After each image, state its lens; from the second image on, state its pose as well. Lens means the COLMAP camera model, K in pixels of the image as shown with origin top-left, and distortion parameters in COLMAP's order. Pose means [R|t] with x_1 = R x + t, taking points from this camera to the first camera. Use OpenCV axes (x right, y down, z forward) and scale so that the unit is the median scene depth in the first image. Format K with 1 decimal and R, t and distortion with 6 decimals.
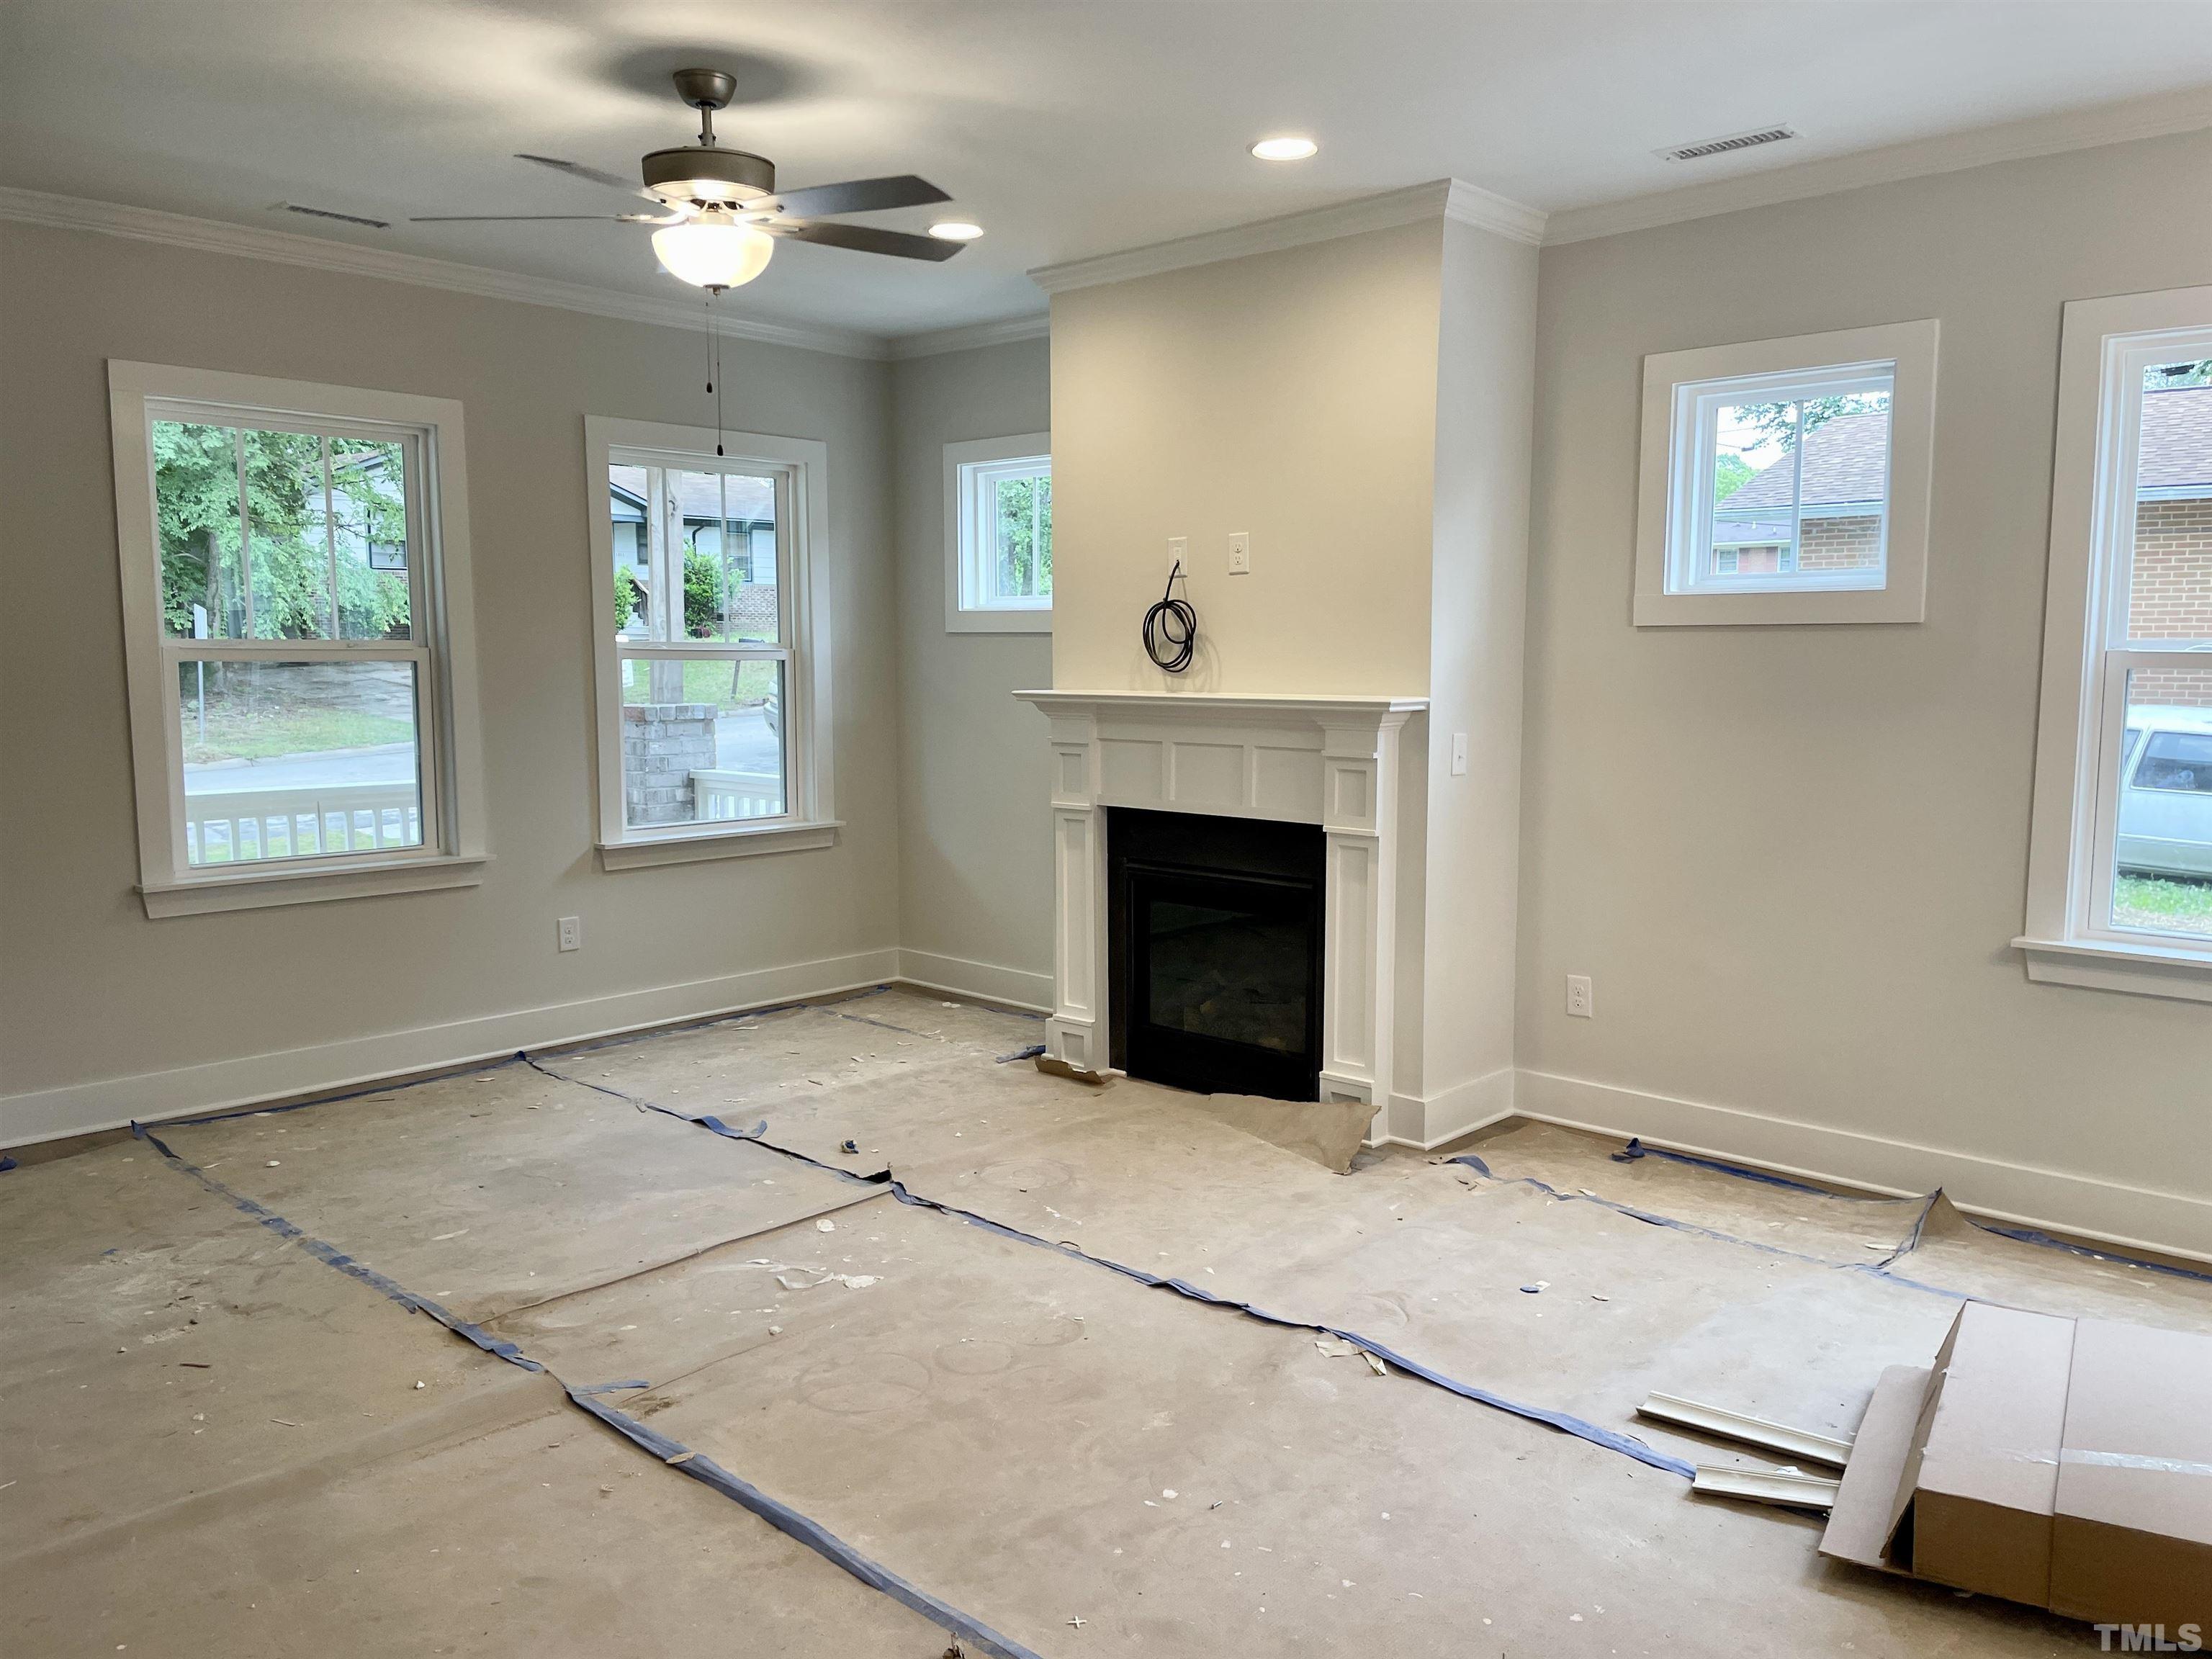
lens RADIAL K [[1670.1, 0, 1111.0], [0, 1670.1, 835.3], [0, 0, 1]] dist [0.093110, -0.114423]
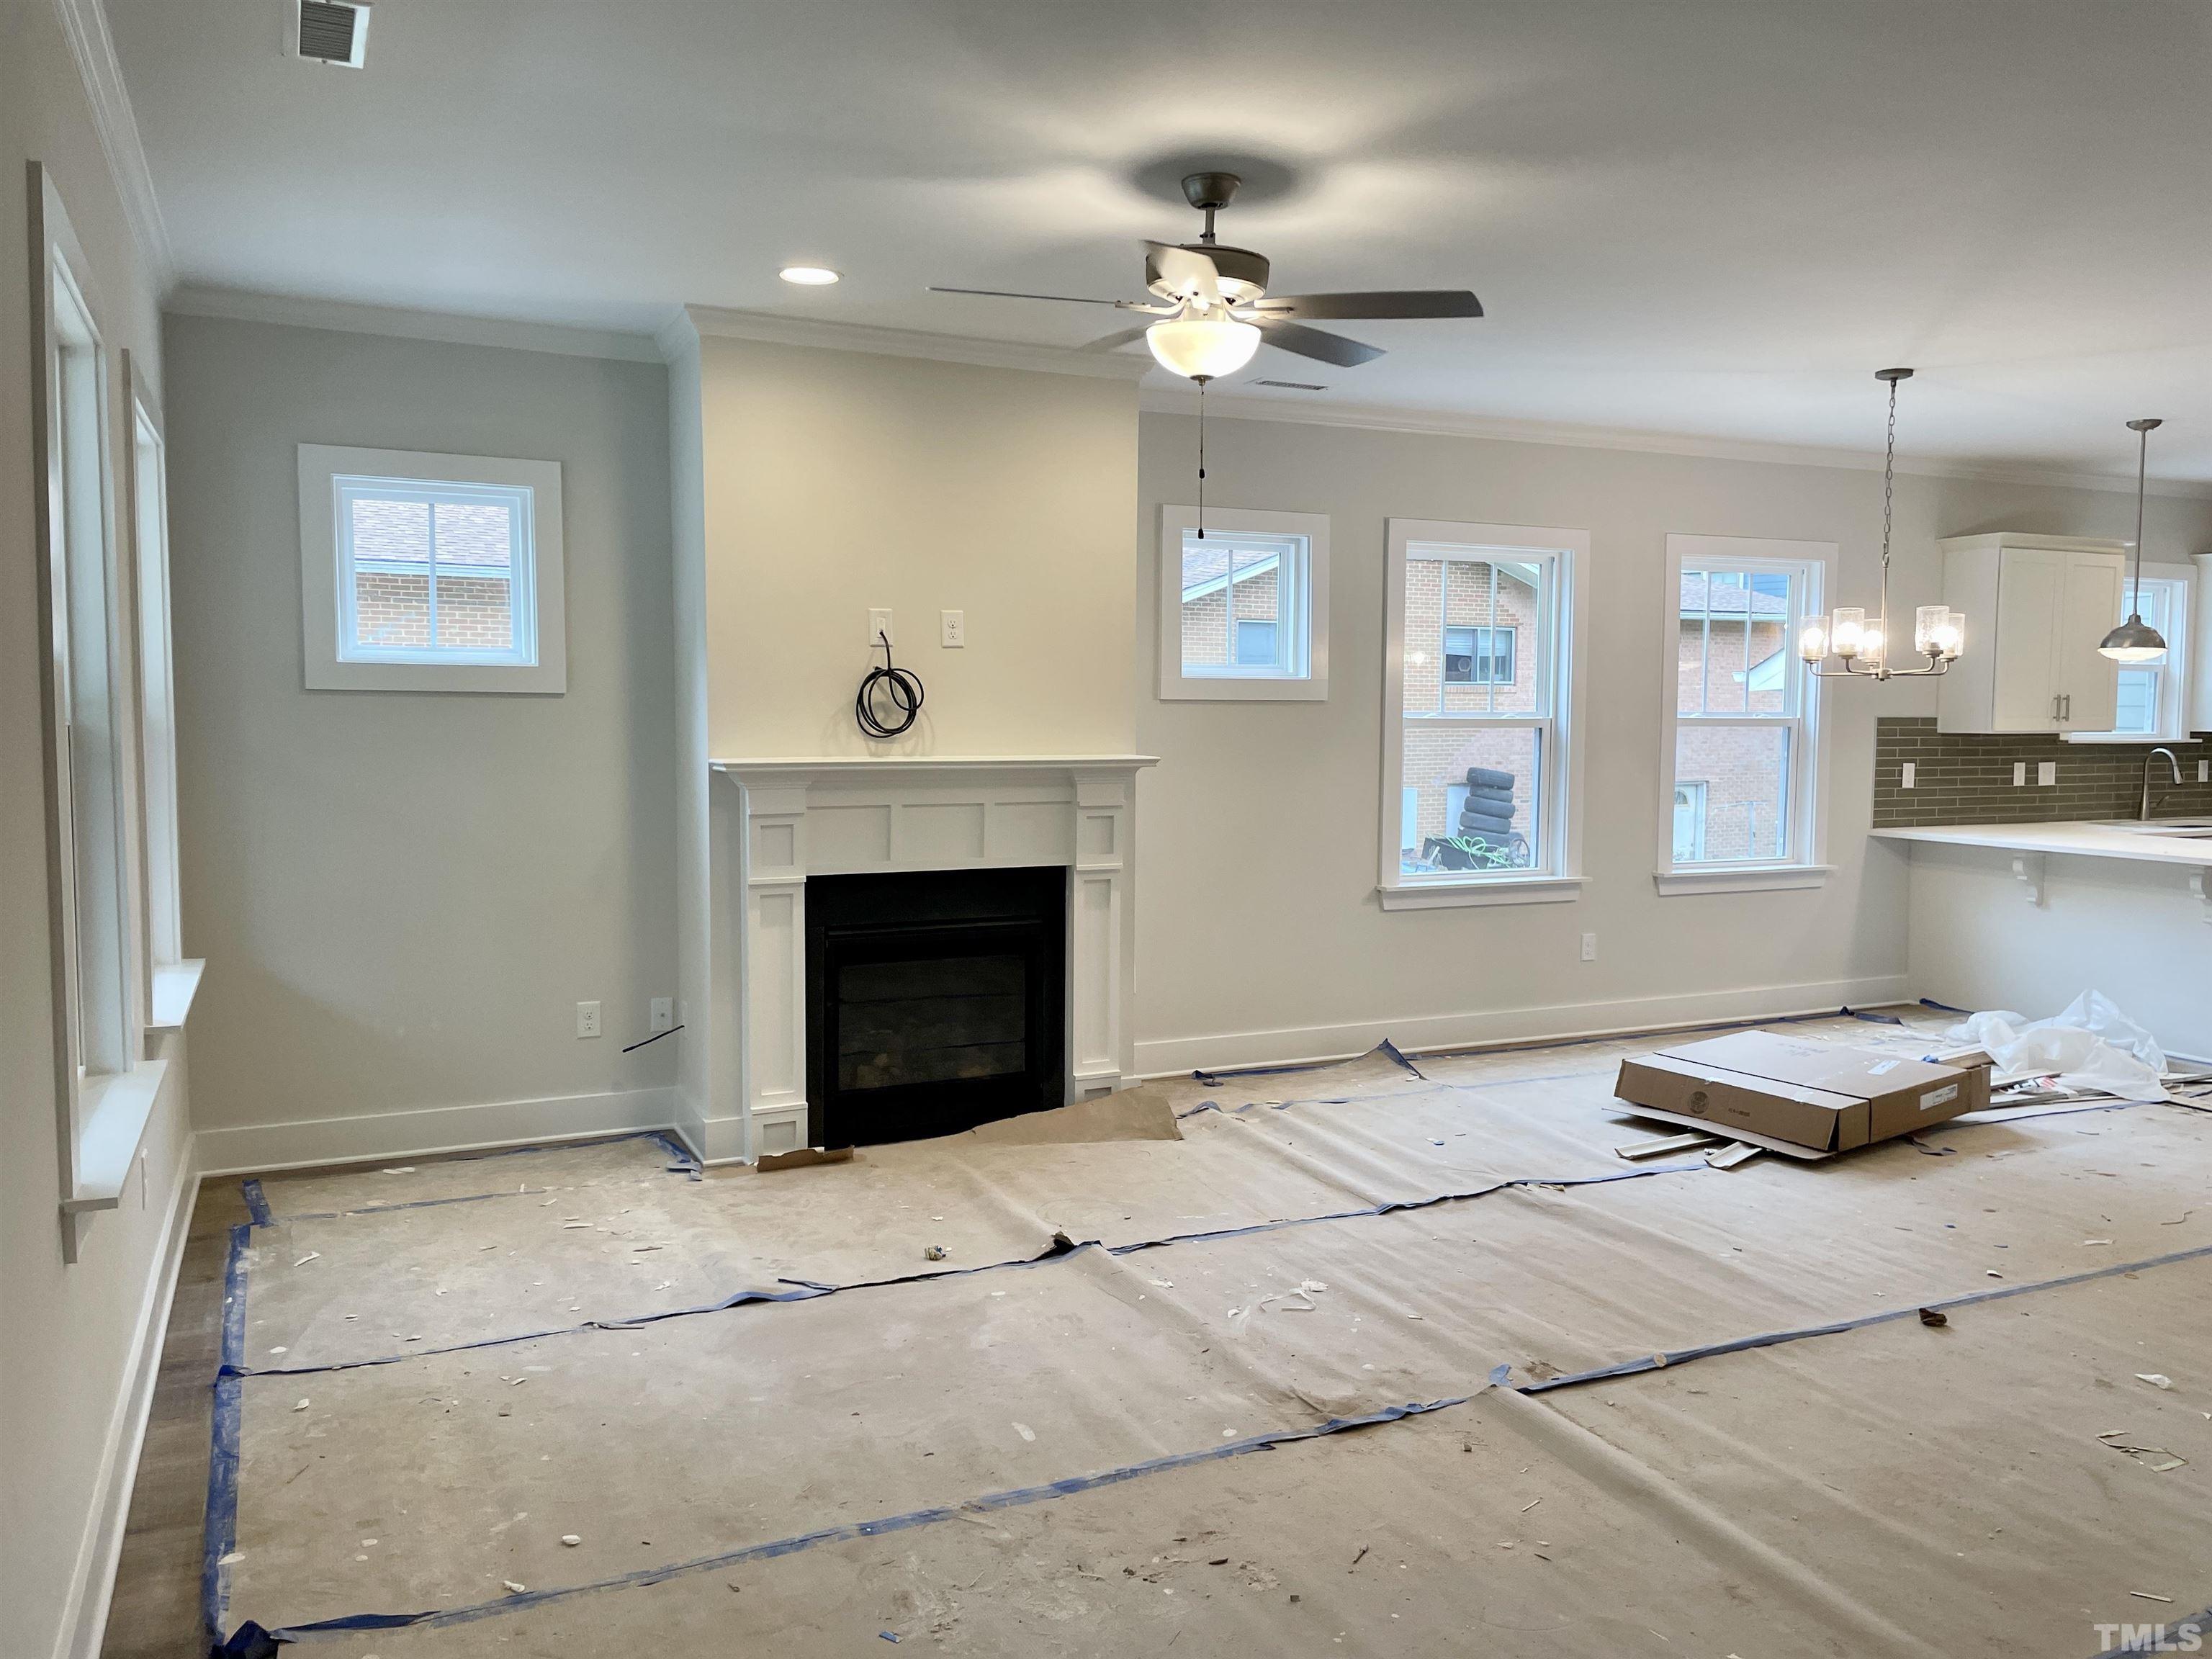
lens RADIAL K [[1670.1, 0, 1110.7], [0, 1670.1, 827.9], [0, 0, 1]] dist [0.093110, -0.114423]
pose [[0.365477, -0.067738, 0.928353, -1.052528], [0.098018, 0.994604, 0.033984, -0.076880], [-0.925645, 0.078575, 0.370144, 0.594400]]
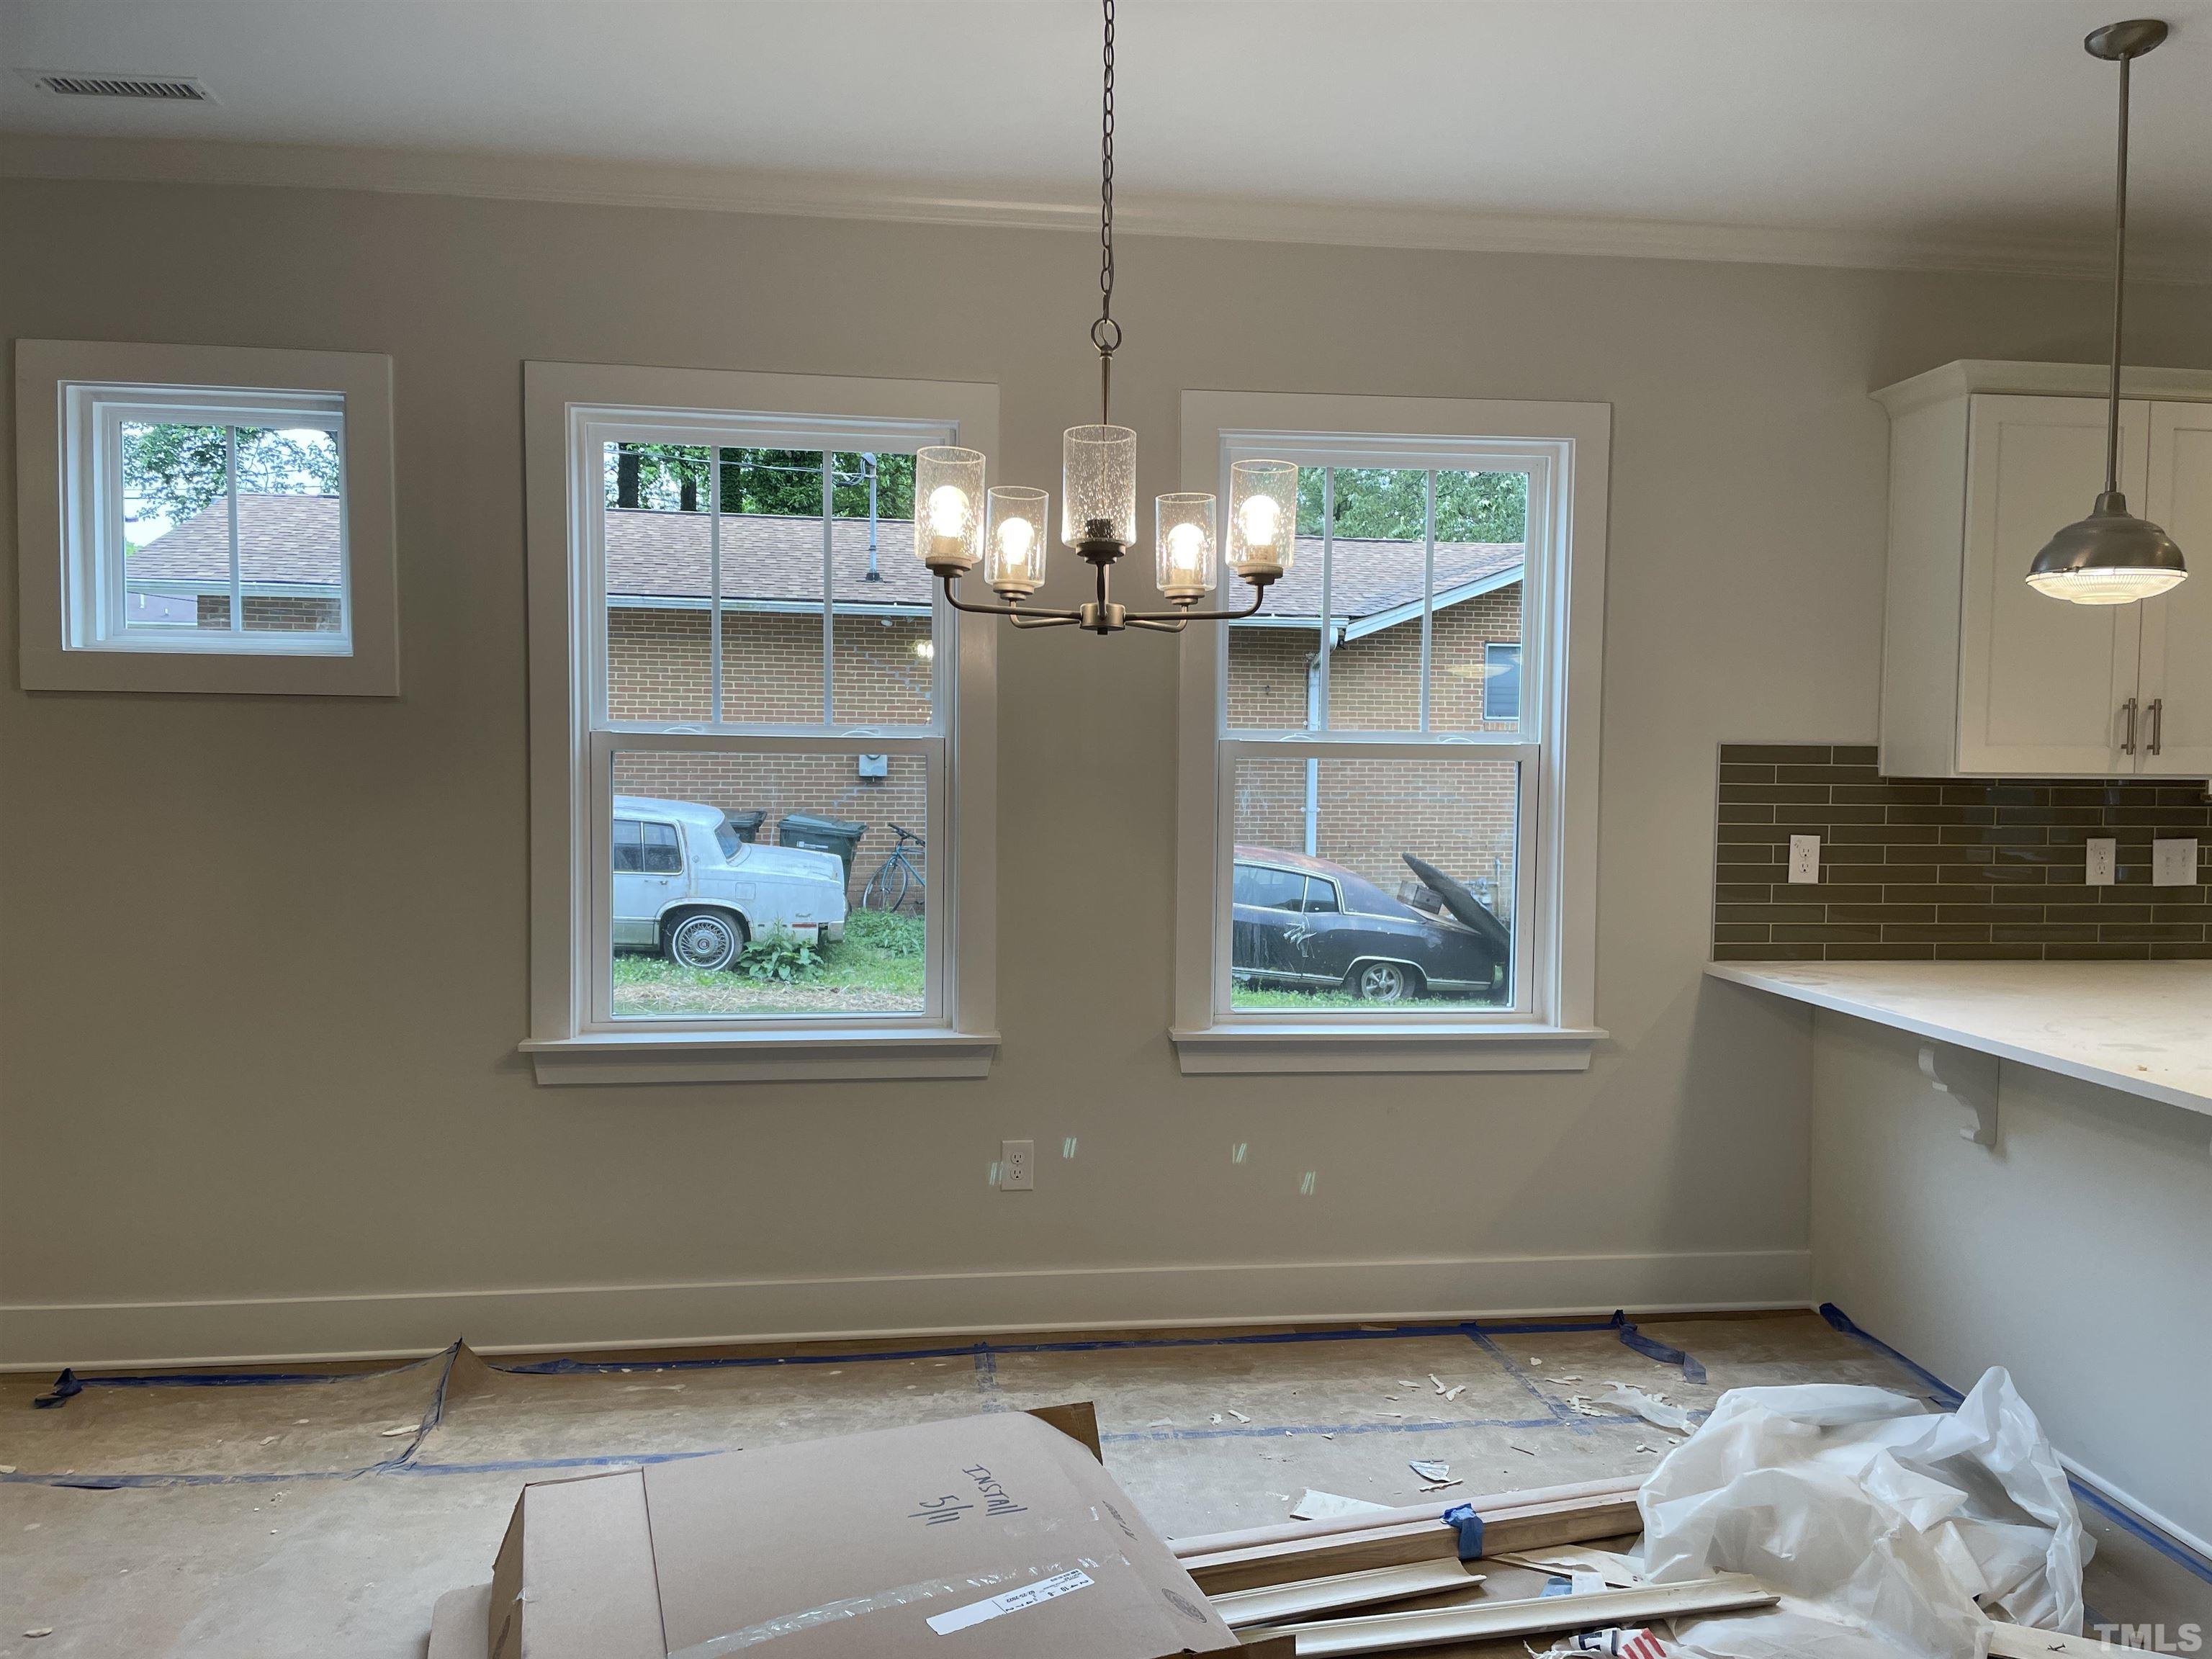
lens RADIAL K [[1670.1, 0, 1119.5], [0, 1670.1, 835.8], [0, 0, 1]] dist [0.093110, -0.114423]
pose [[0.637161, -0.032243, 0.770056, 0.037582], [0.075374, 0.996942, -0.020623, -0.006786], [-0.767036, 0.071182, 0.637643, 0.154433]]
